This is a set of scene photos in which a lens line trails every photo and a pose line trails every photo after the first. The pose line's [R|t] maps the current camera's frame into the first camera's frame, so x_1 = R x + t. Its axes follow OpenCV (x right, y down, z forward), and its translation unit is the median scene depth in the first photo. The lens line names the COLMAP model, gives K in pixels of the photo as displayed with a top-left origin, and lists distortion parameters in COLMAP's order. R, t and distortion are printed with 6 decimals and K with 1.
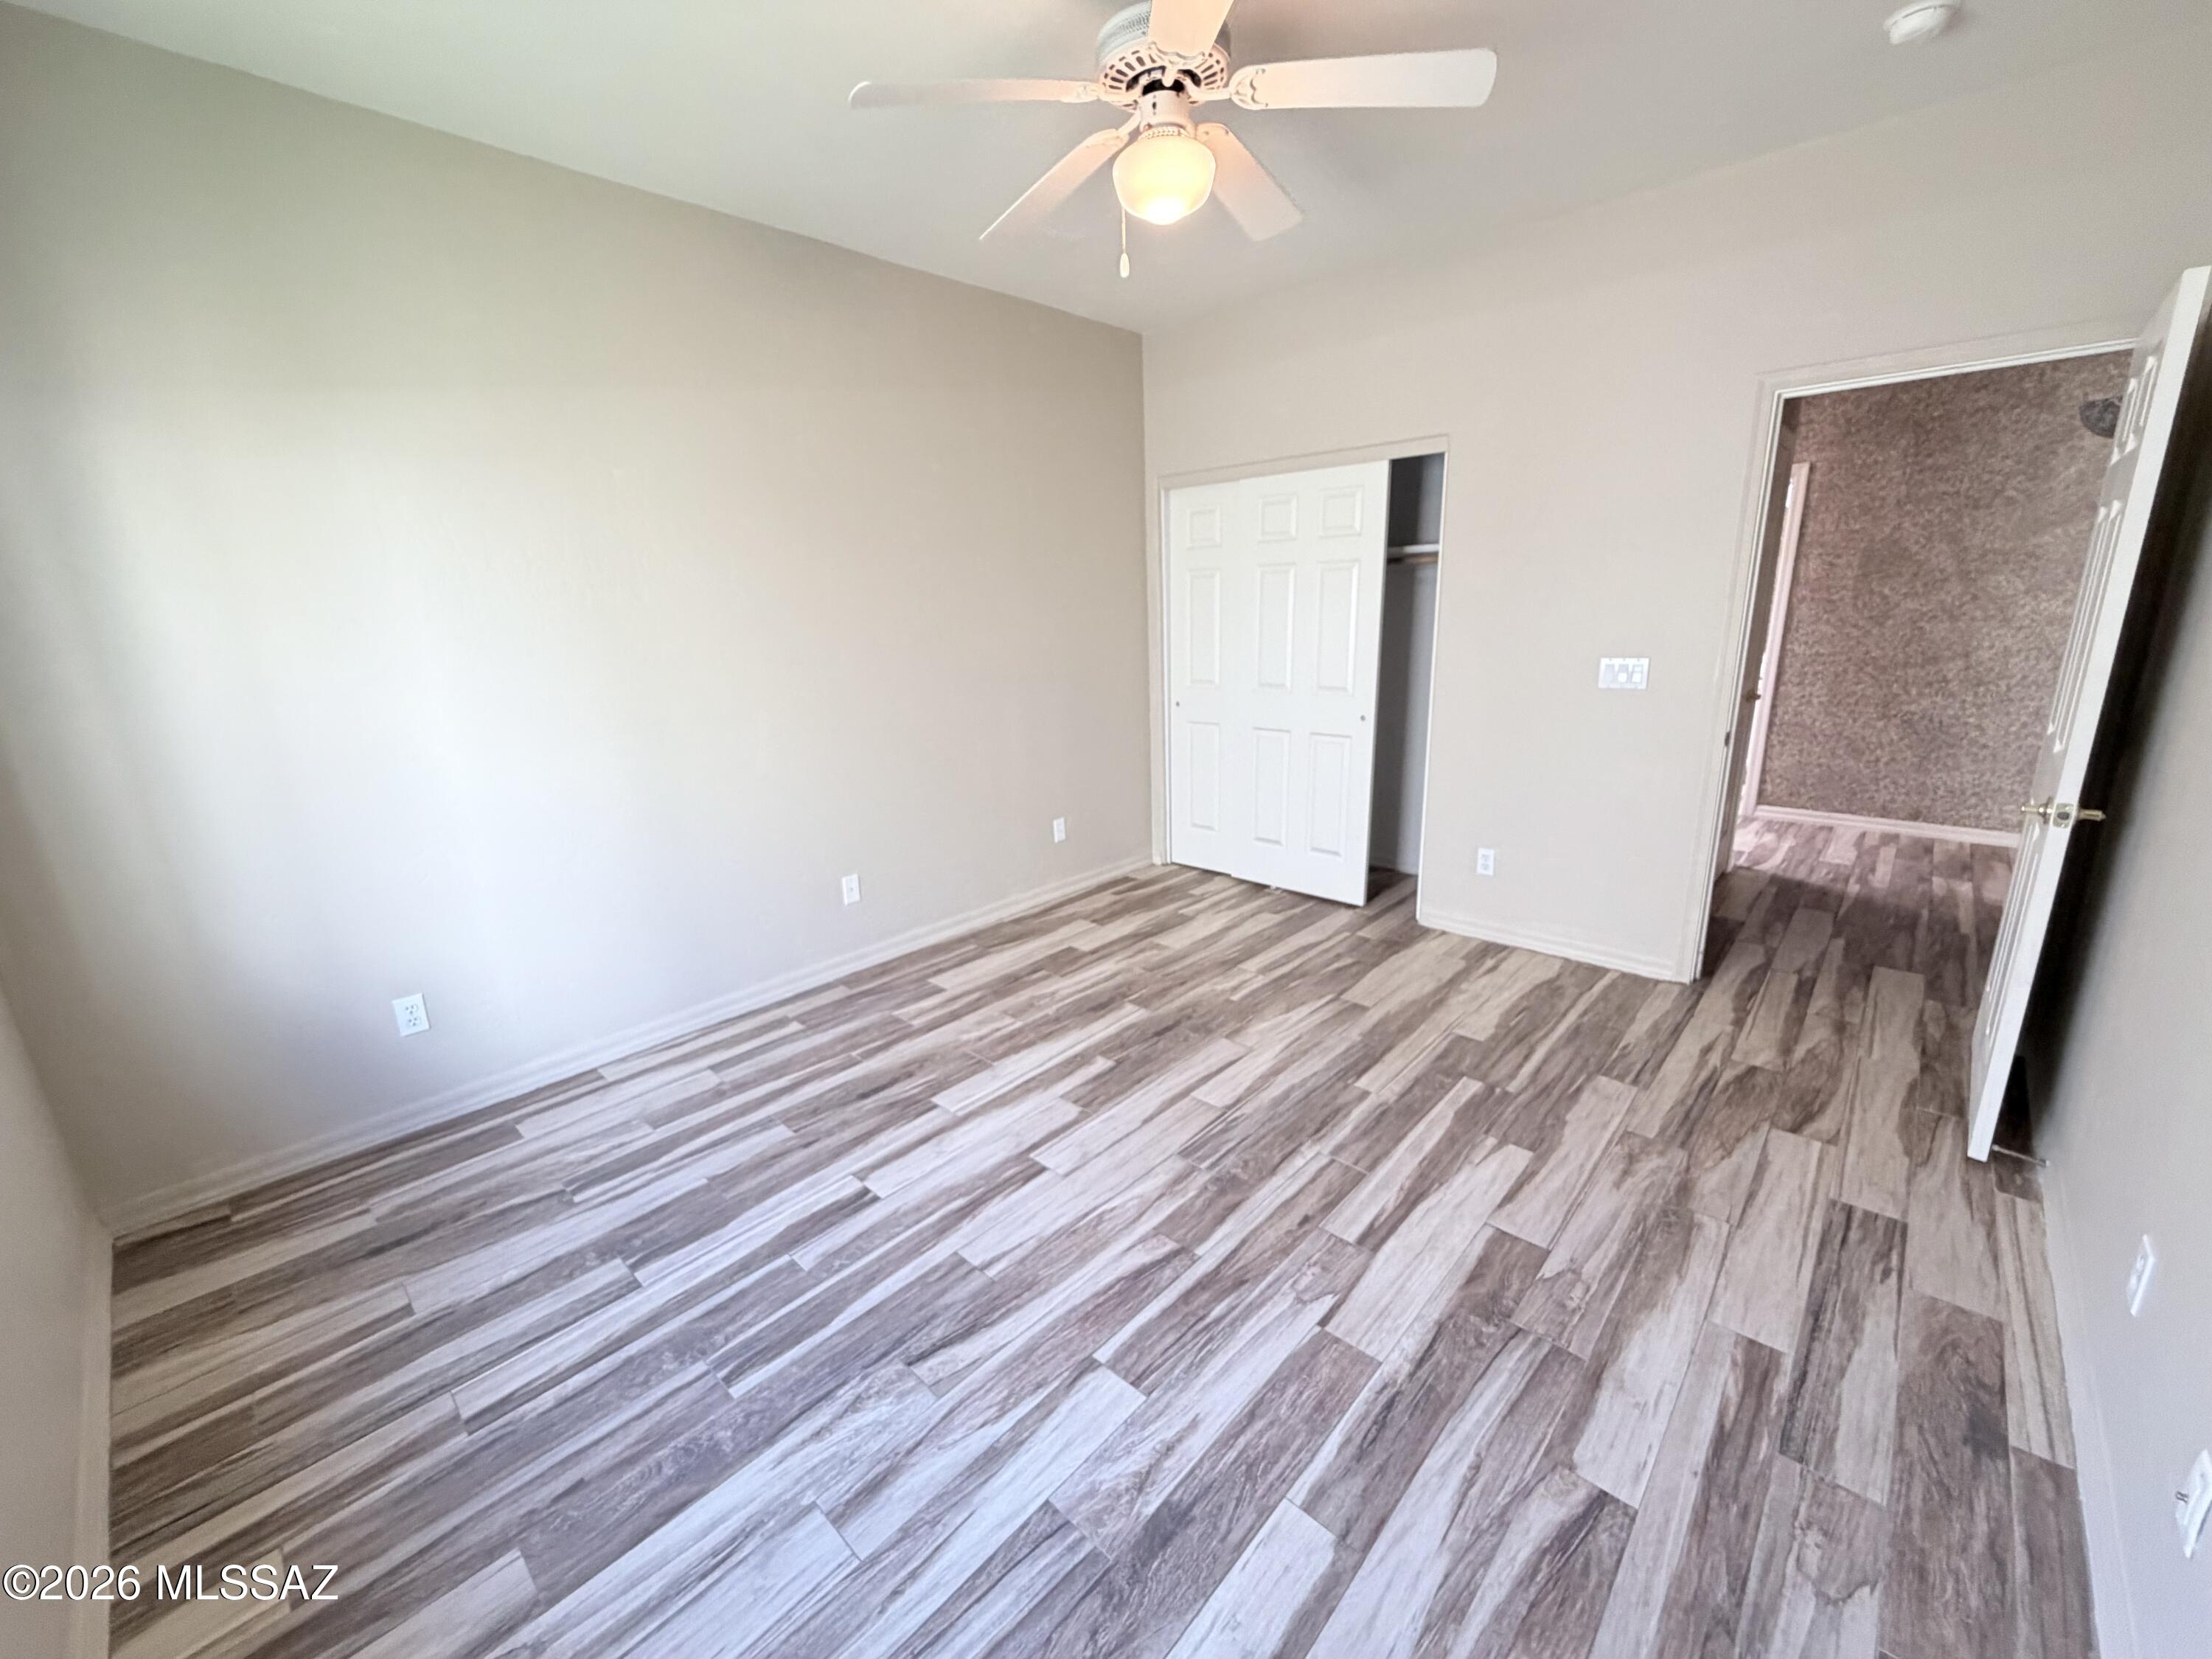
lens RADIAL K [[880.1, 0, 1101.9], [0, 880.1, 828.1], [0, 0, 1]] dist [-0.000703, -0.000262]
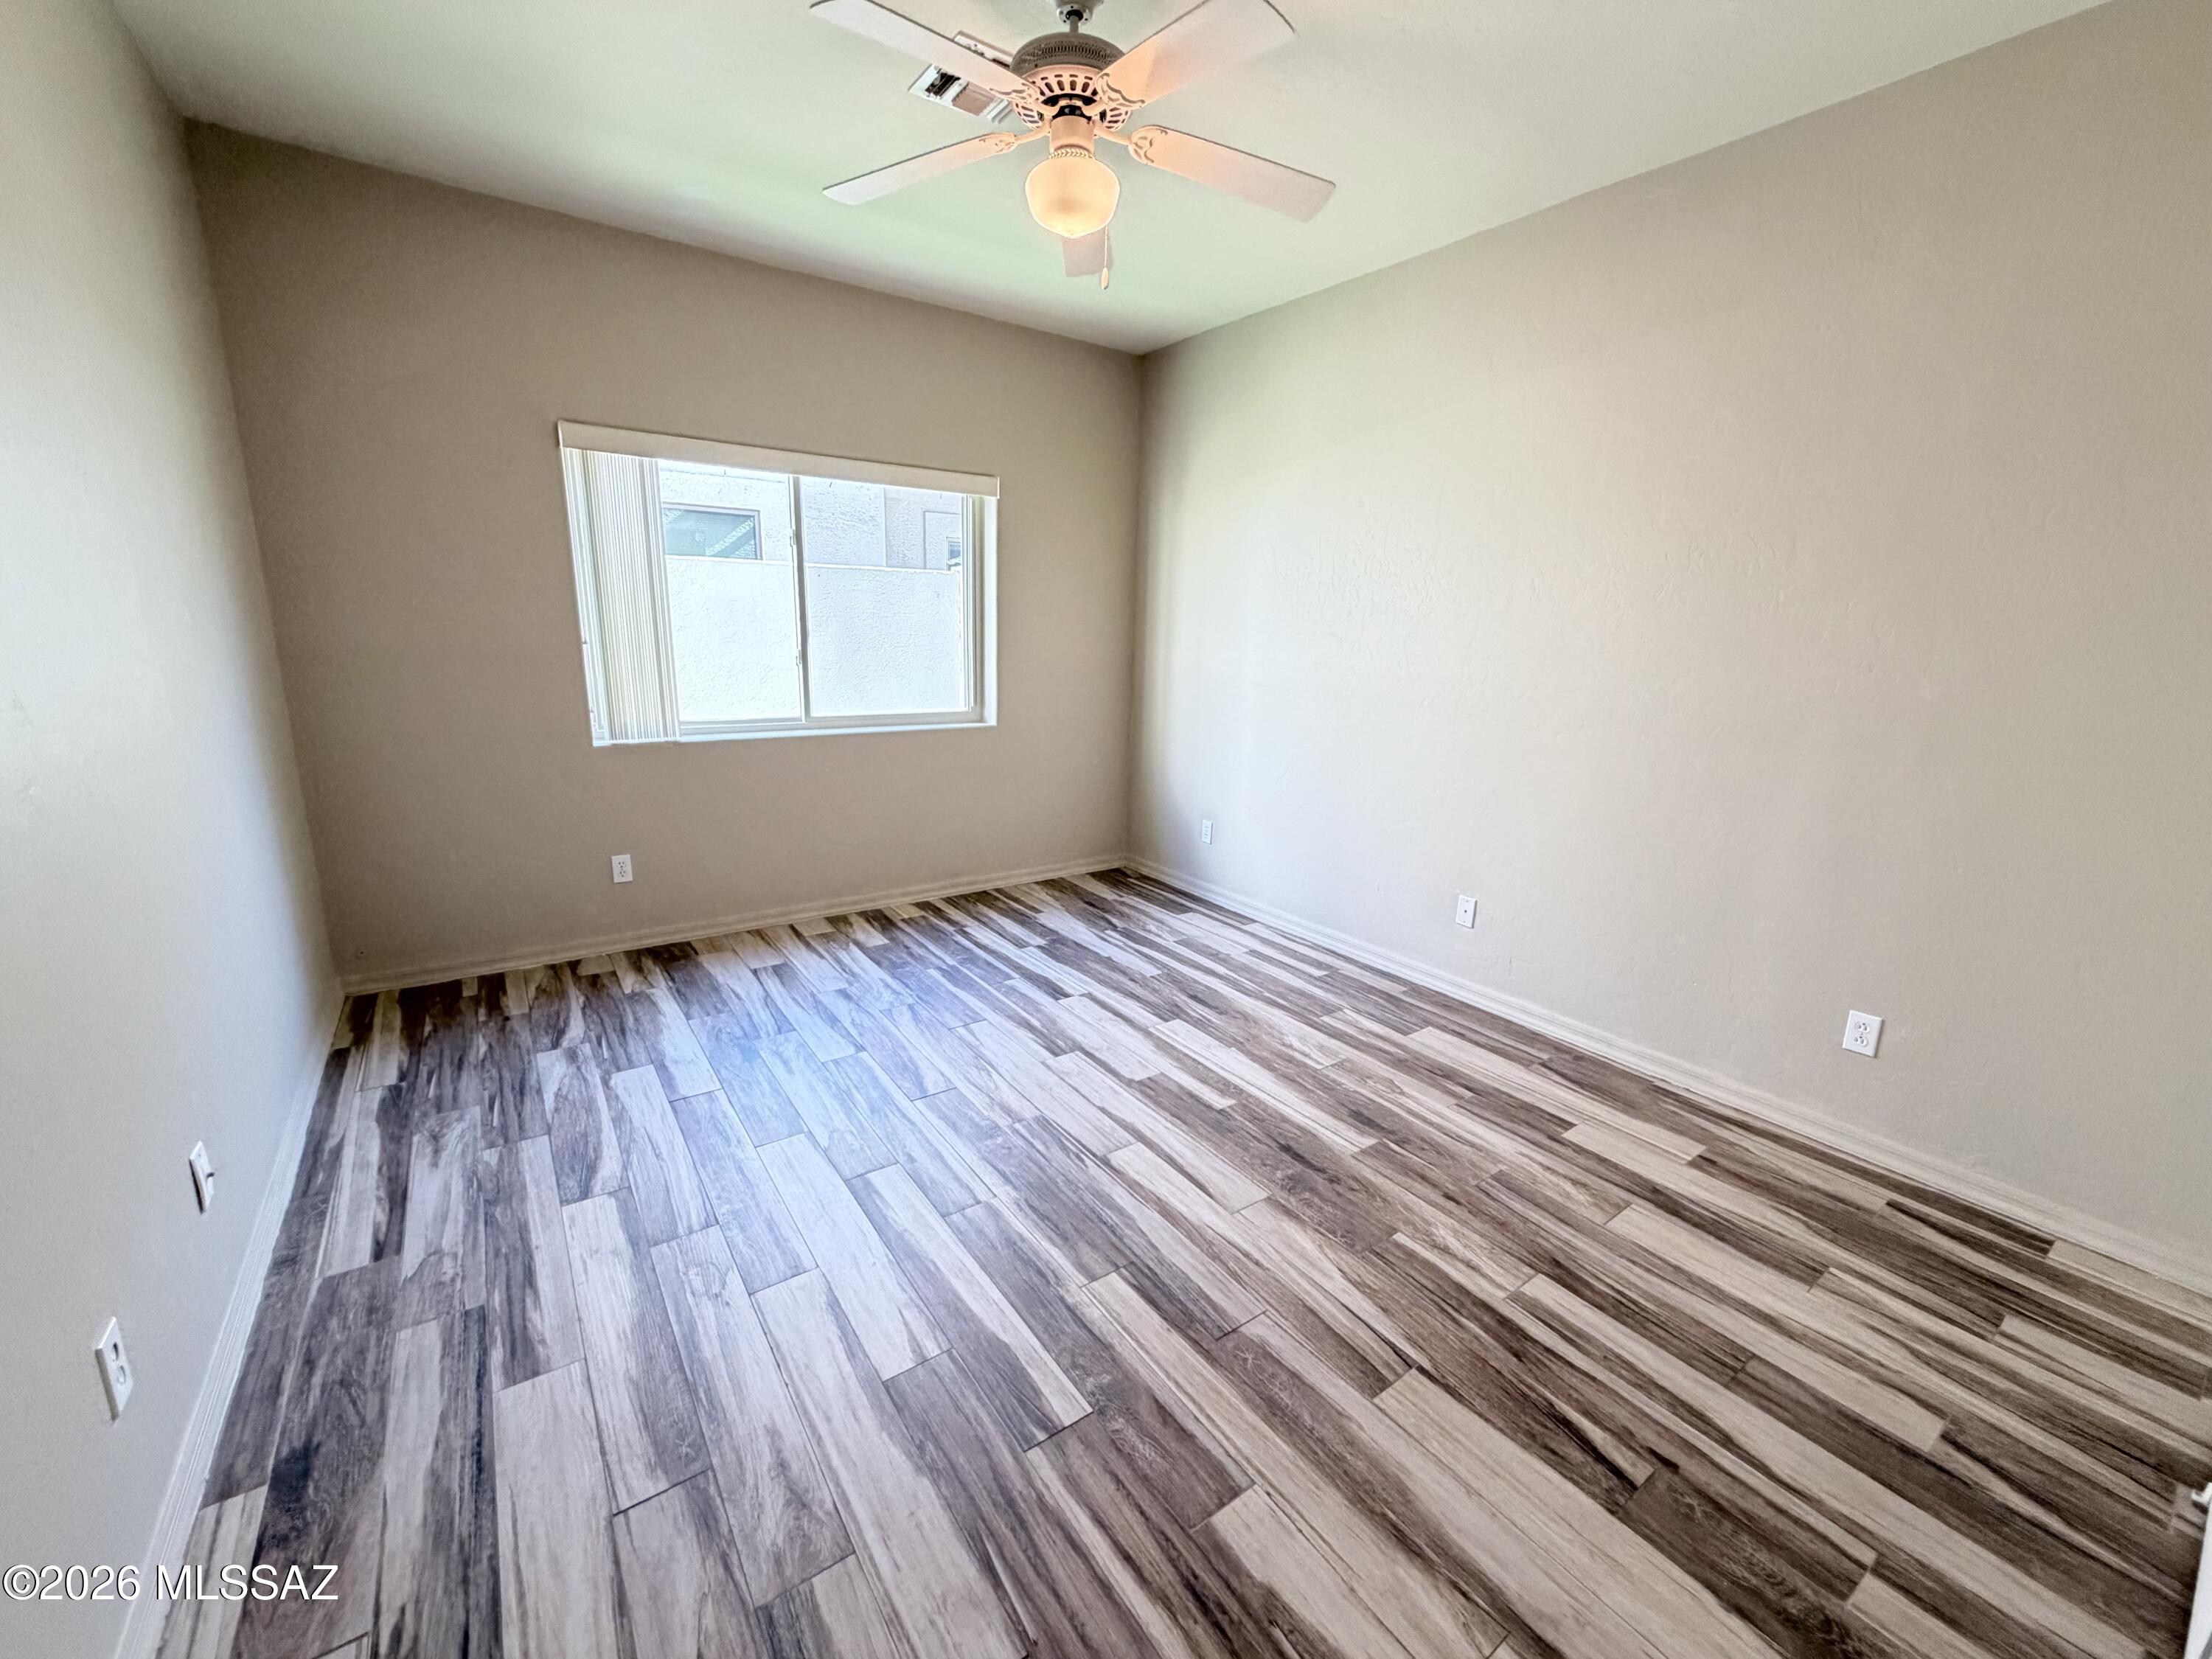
lens RADIAL K [[880.1, 0, 1101.9], [0, 880.1, 828.1], [0, 0, 1]] dist [-0.000703, -0.000262]
pose [[-0.201388, 0.247667, -0.947684, 0.974332], [-0.268826, 0.916380, 0.296613, -0.273791], [0.941900, 0.314497, -0.117969, 1.071659]]
